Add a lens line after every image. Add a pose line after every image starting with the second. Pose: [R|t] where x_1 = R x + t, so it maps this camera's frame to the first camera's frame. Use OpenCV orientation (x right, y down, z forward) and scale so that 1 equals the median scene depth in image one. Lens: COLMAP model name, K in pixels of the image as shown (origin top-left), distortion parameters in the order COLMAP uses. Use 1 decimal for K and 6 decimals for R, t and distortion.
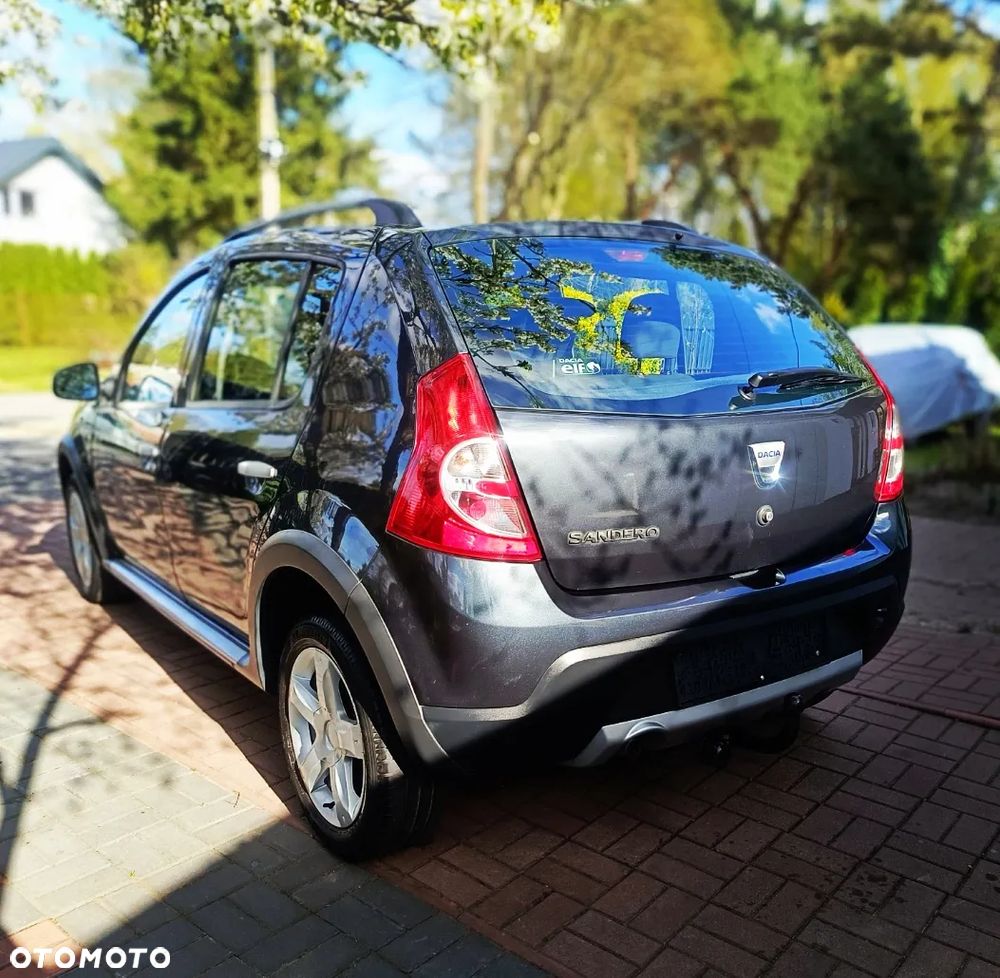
lens RADIAL K [[978.0, 0, 499.7], [0, 978.0, 549.8], [0, 0, 1]] dist [0.002136, -0.001083]
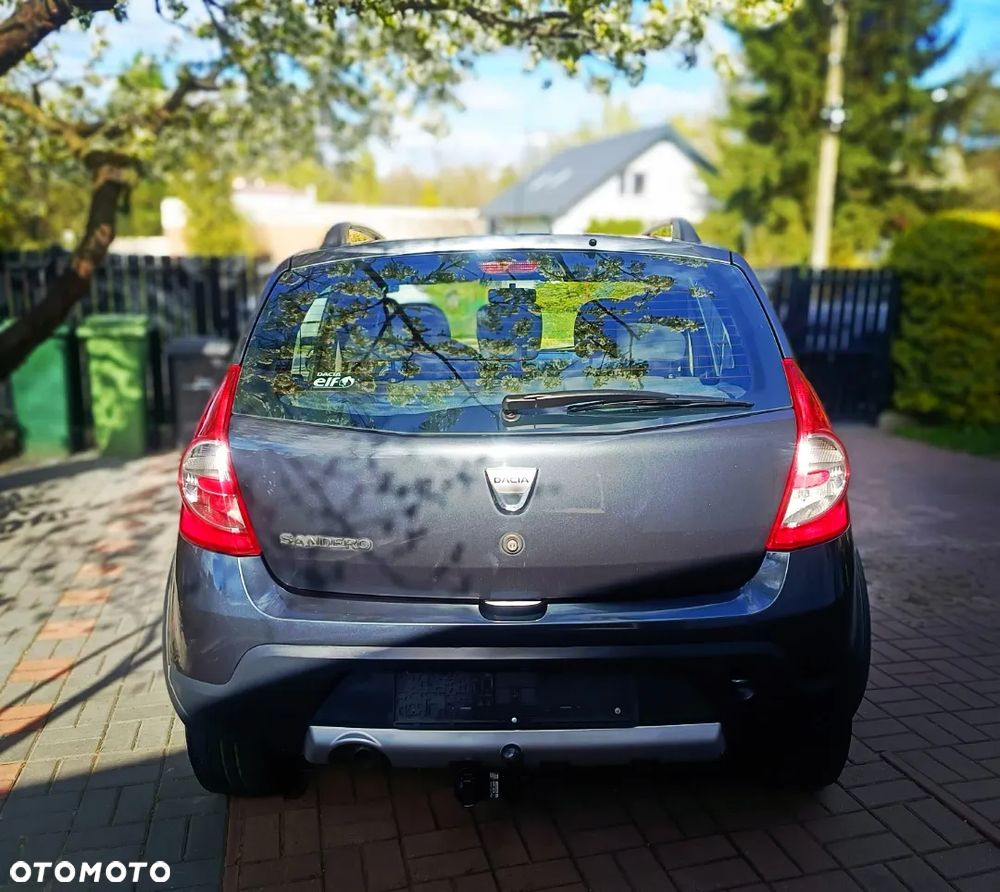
lens RADIAL K [[932.9, 0, 500.0], [0, 932.9, 446.0], [0, 0, 1]] dist [0.053092, -0.079357]
pose [[0.813071, 0.088506, -0.575398, 0.651262], [-0.118769, 0.992807, -0.015116, -0.096535], [0.569921, 0.080630, 0.817734, 0.226170]]
